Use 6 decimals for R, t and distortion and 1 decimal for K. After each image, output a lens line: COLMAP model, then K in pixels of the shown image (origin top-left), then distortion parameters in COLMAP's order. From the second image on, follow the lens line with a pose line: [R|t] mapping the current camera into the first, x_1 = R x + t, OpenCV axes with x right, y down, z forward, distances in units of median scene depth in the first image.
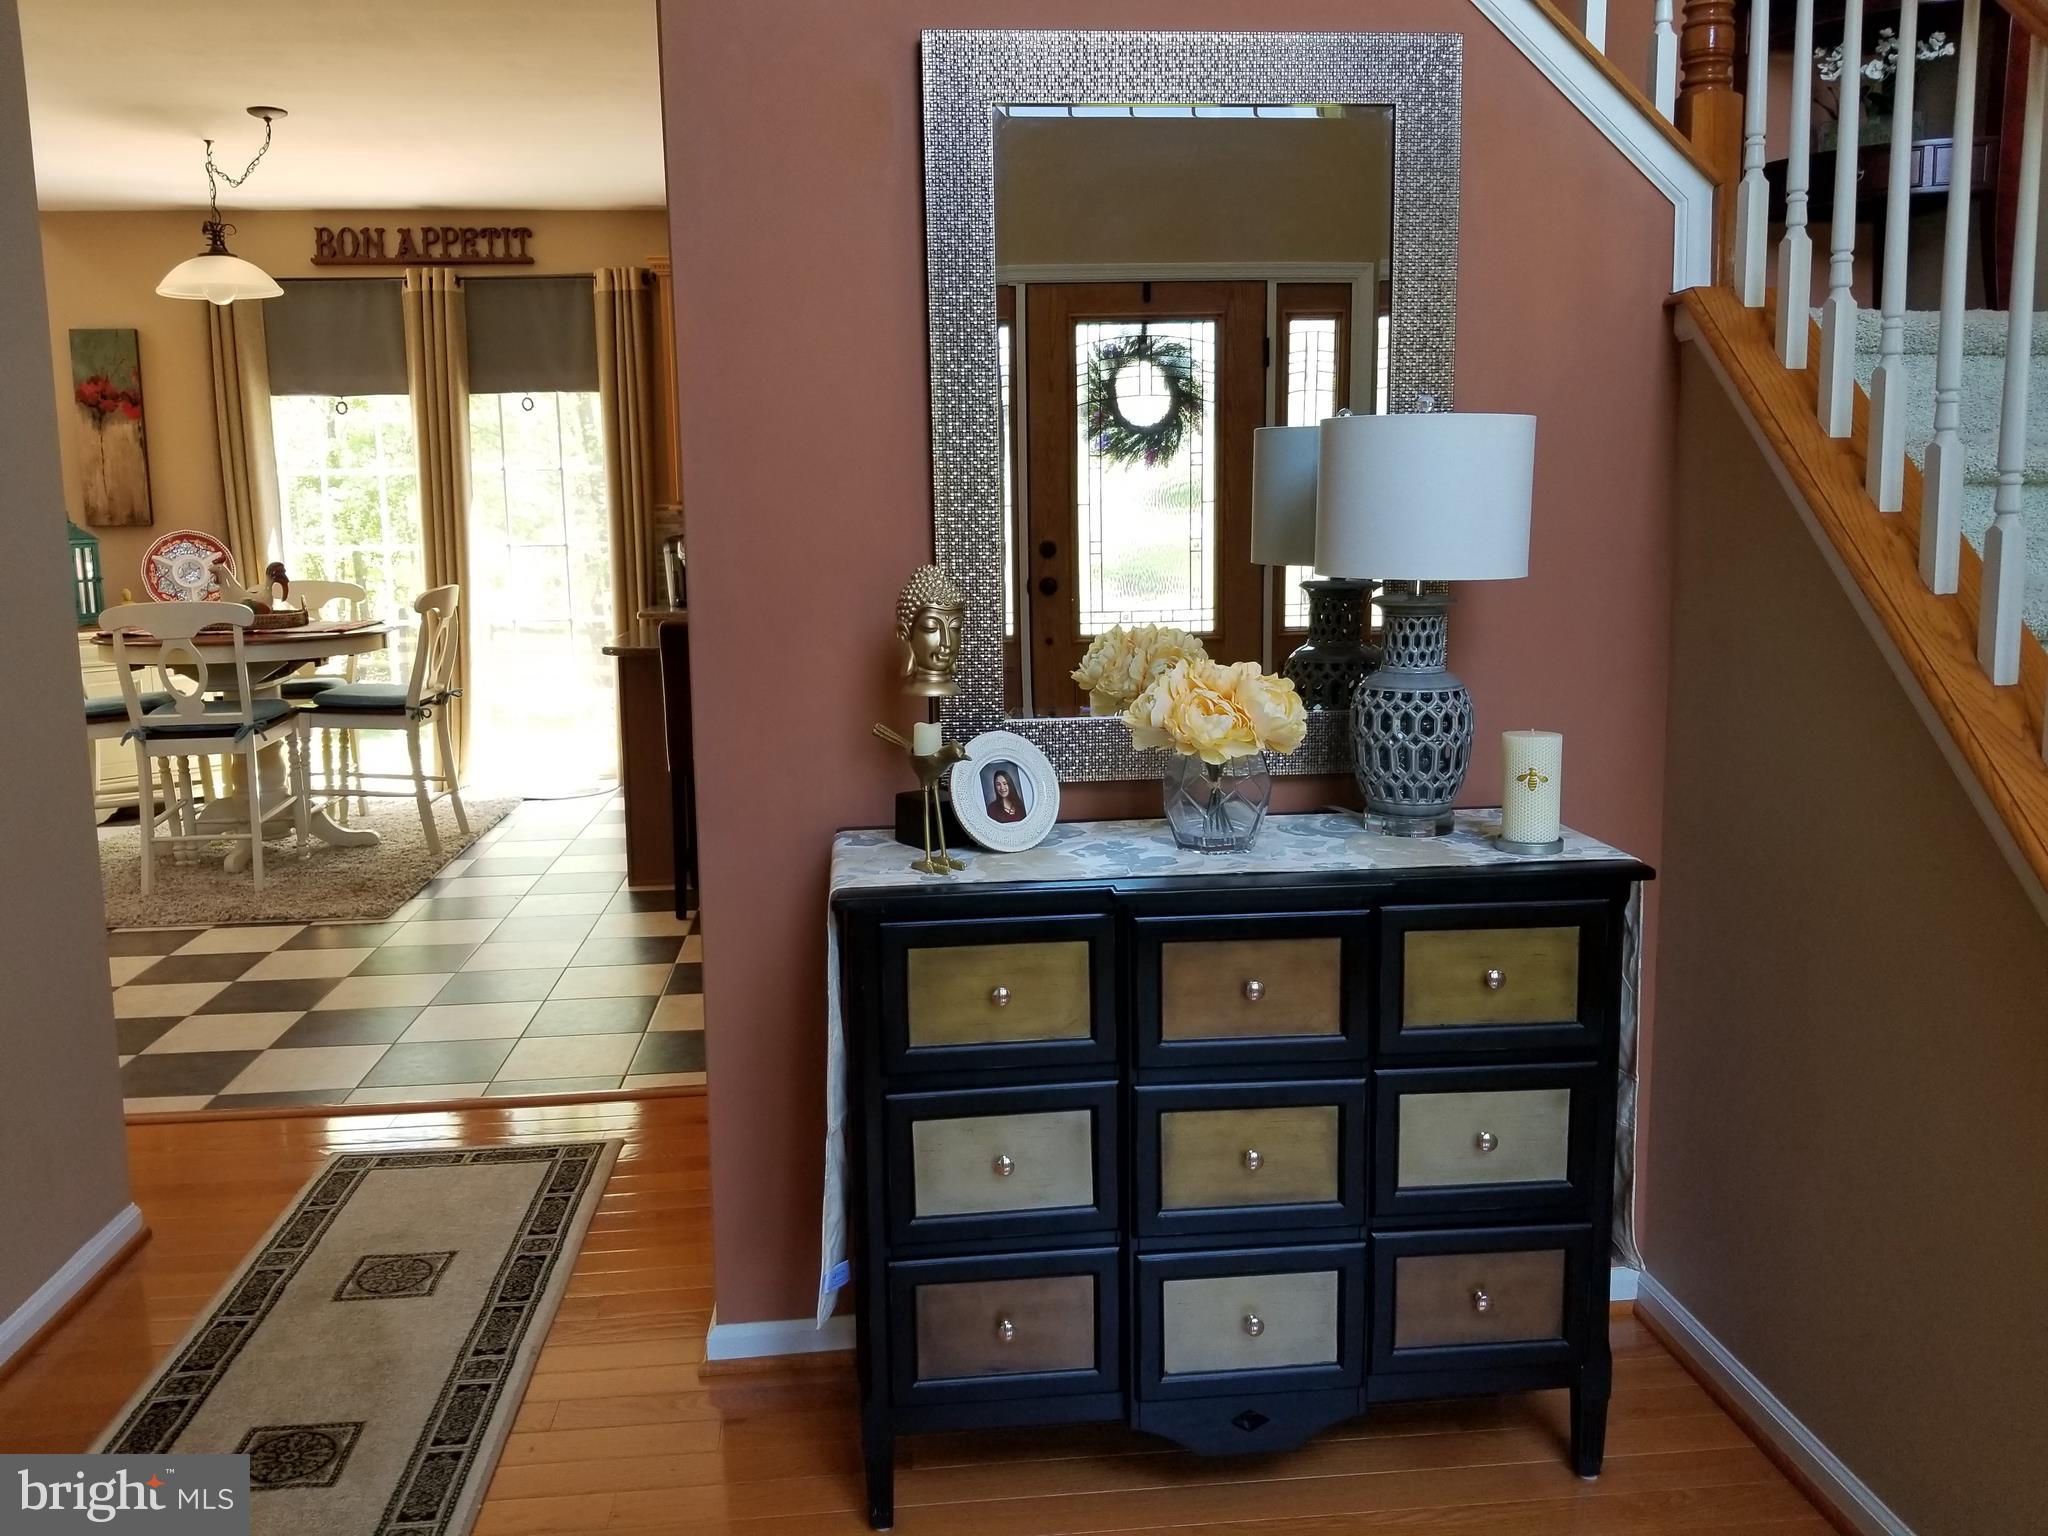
lens RADIAL K [[1597.7, 0, 988.2], [0, 1597.7, 713.8], [0, 0, 1]] dist [0.070158, -0.105694]
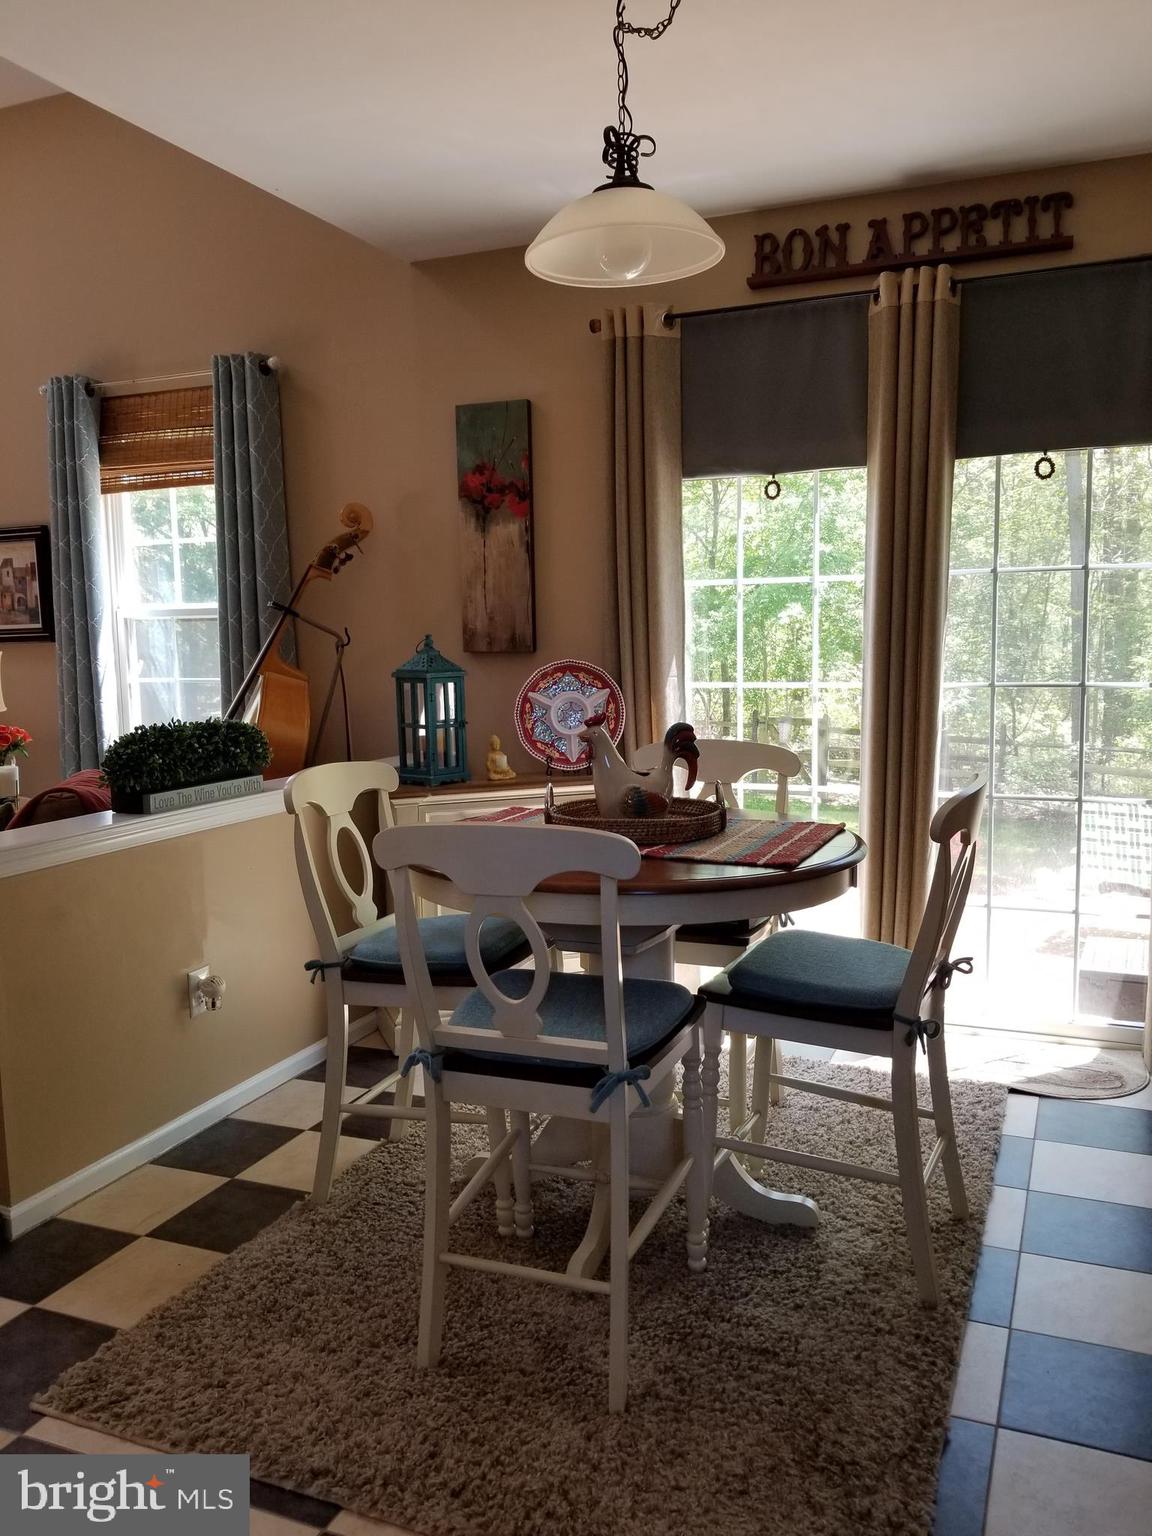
lens RADIAL K [[1110.4, 0, 595.3], [0, 1110.4, 766.4], [0, 0, 1]] dist [-0.003465, -0.016175]
pose [[0.889754, 0.057511, -0.452803, -0.244075], [-0.057508, 0.998250, 0.013787, -0.070321], [0.452803, 0.013773, 0.891504, 0.534805]]
